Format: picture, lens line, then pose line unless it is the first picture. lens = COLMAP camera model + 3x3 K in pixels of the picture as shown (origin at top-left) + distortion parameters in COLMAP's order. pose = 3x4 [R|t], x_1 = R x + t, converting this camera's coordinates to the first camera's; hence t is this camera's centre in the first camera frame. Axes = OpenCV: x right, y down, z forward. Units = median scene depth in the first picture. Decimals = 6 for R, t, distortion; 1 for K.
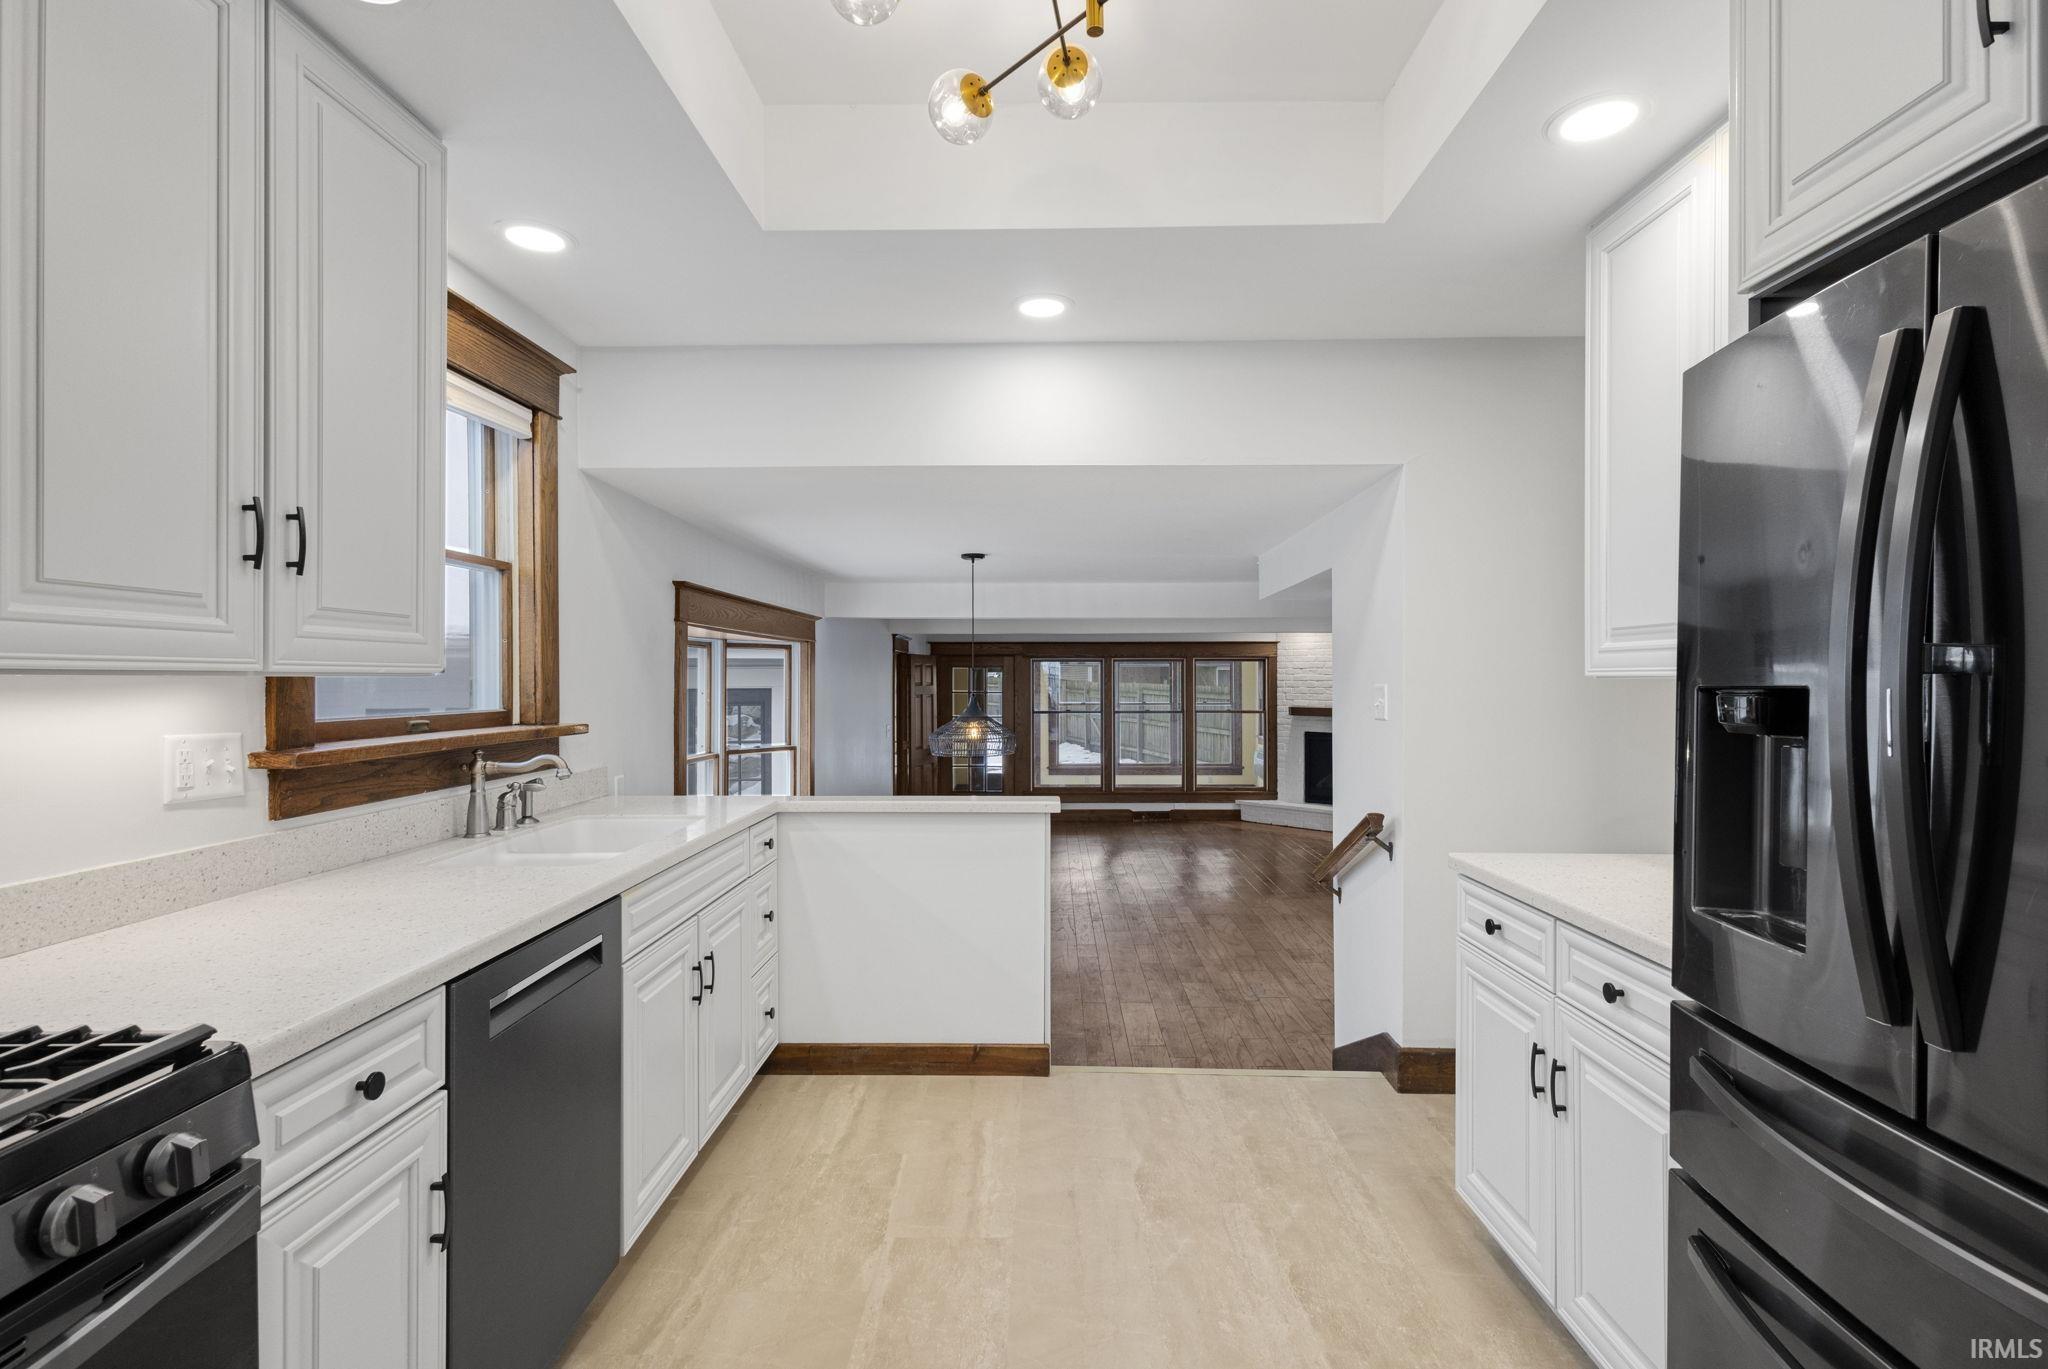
lens RADIAL K [[973.9, 0, 1022.3], [0, 973.9, 681.4], [0, 0, 1]] dist [0.009641, -0.000925]
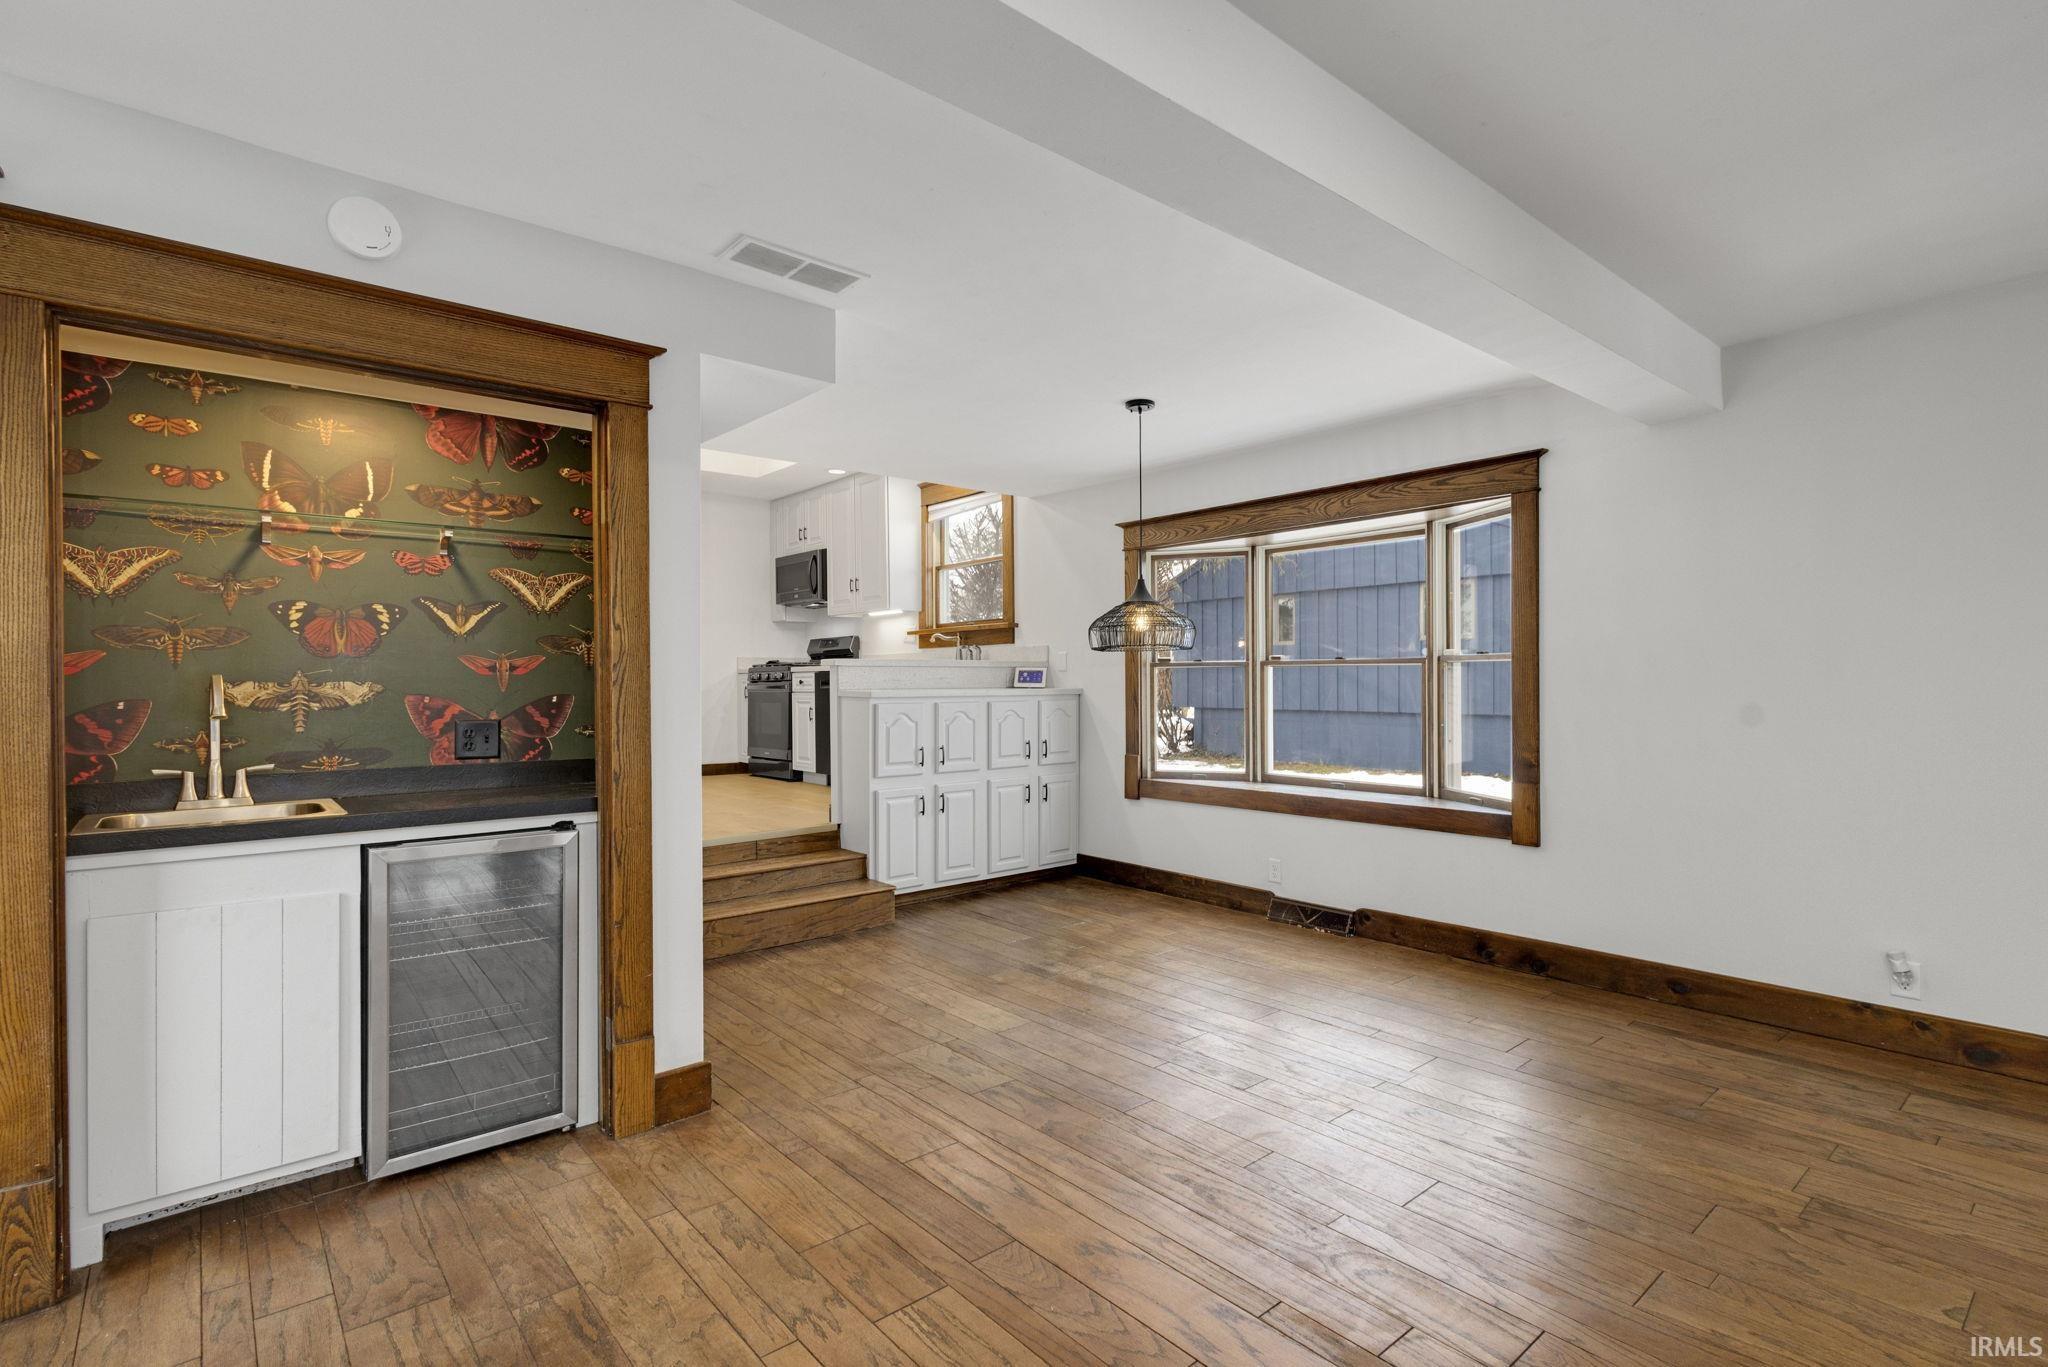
lens RADIAL K [[973.9, 0, 1034.5], [0, 973.9, 681.6], [0, 0, 1]] dist [0.009641, -0.000925]
pose [[-0.732641, 0.007593, -0.680573, 0.240119], [0.008010, 0.999965, 0.002534, 0.041896], [0.680568, -0.003595, -0.732676, 0.649938]]
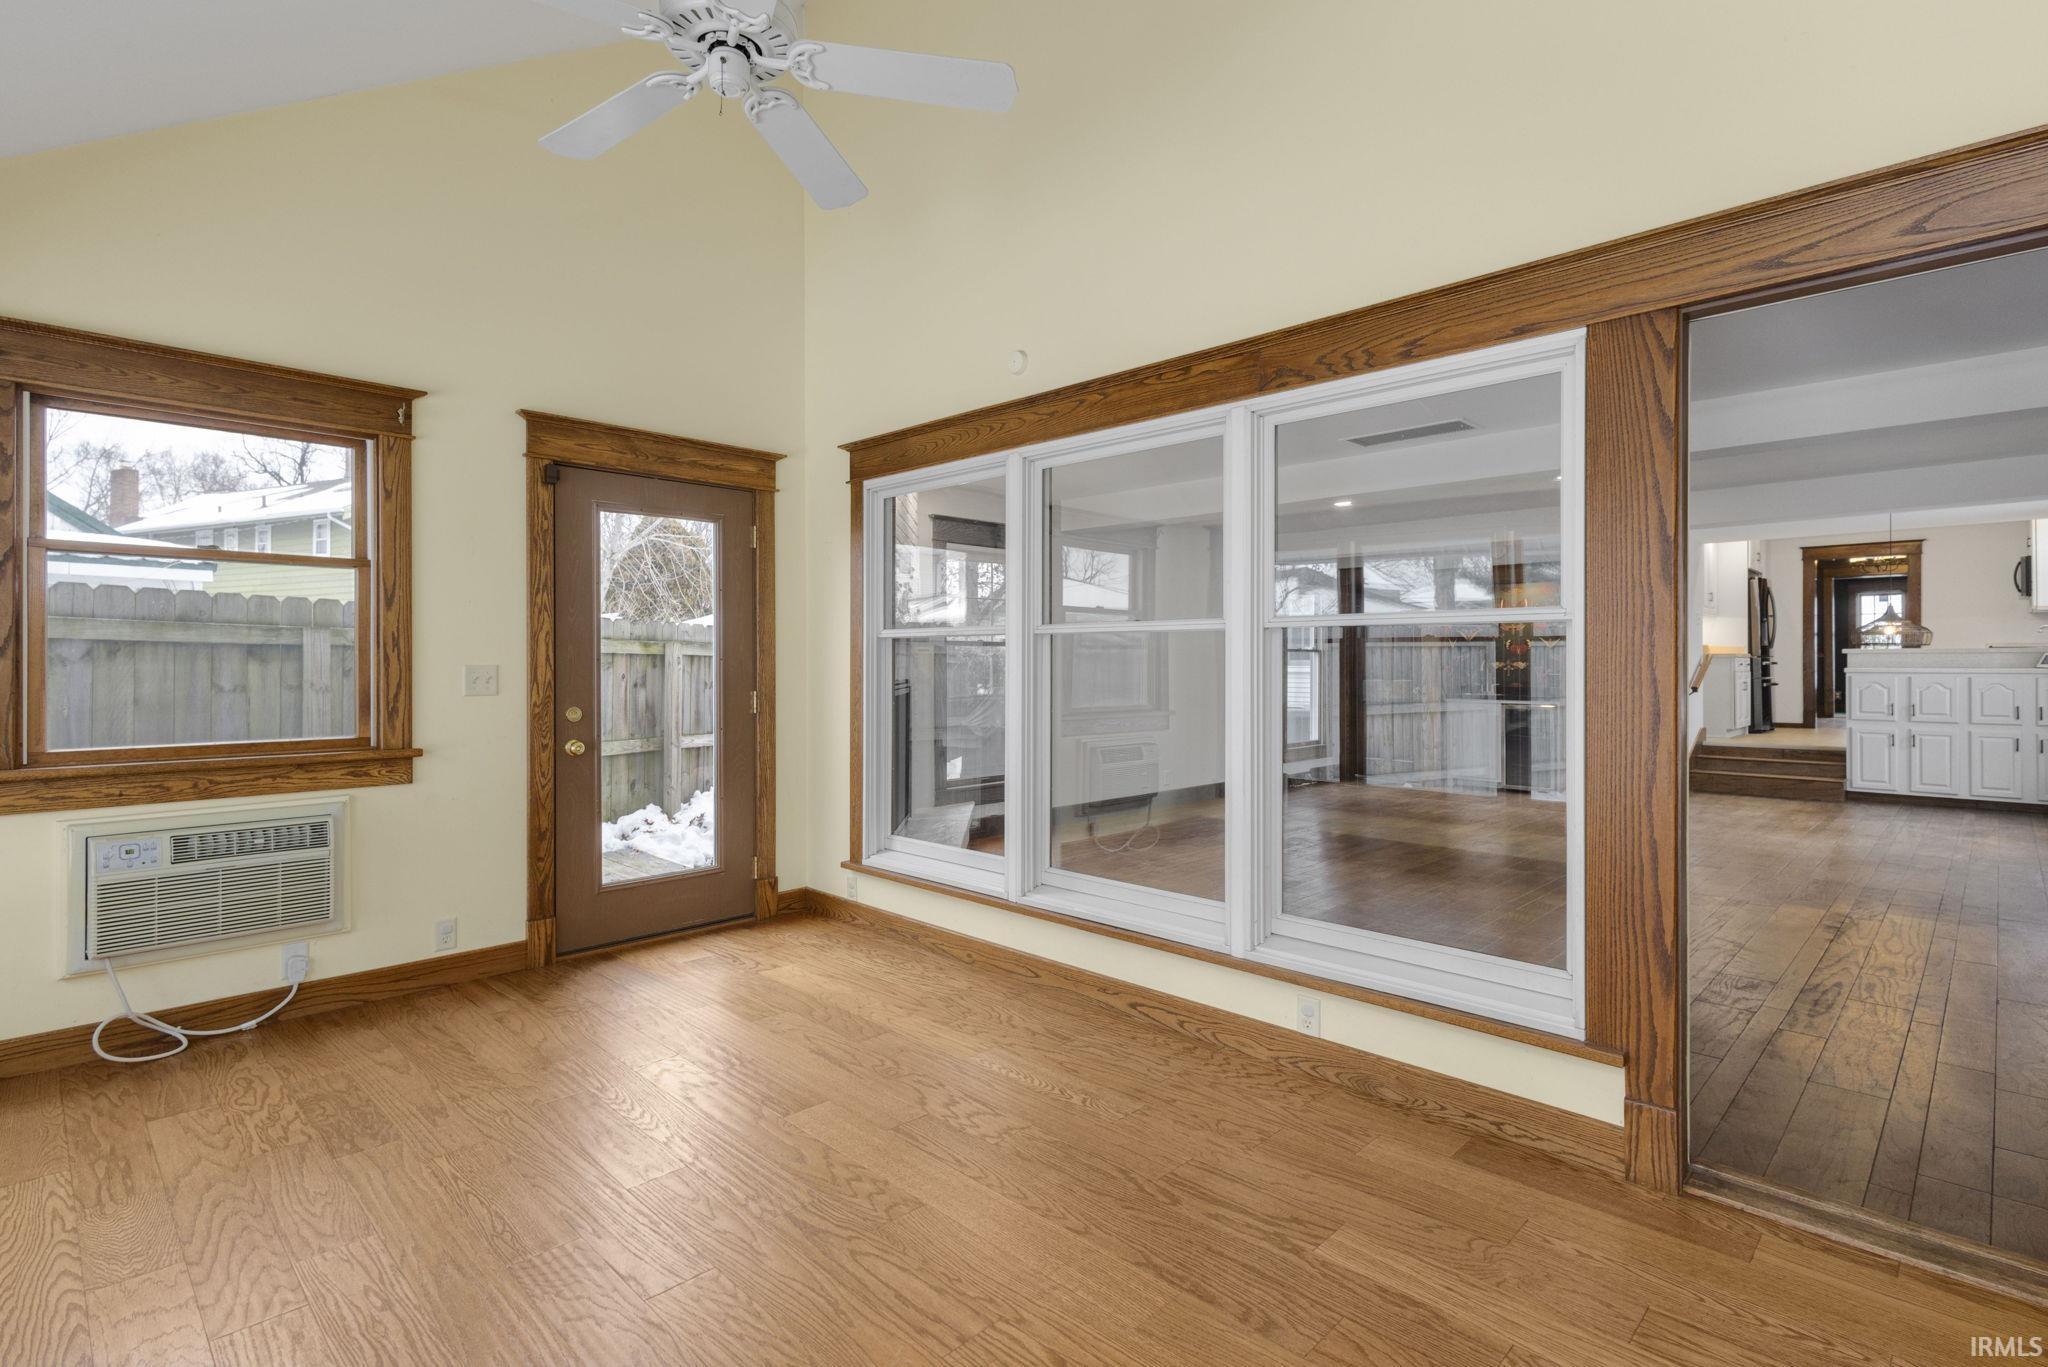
lens RADIAL K [[973.9, 0, 1030.7], [0, 973.9, 664.7], [0, 0, 1]] dist [0.009641, -0.000925]
pose [[-0.739521, 0.004651, 0.673118, -0.044585], [0.003112, 0.999989, -0.003491, 0.044649], [-0.673127, -0.000487, -0.739527, 1.246348]]
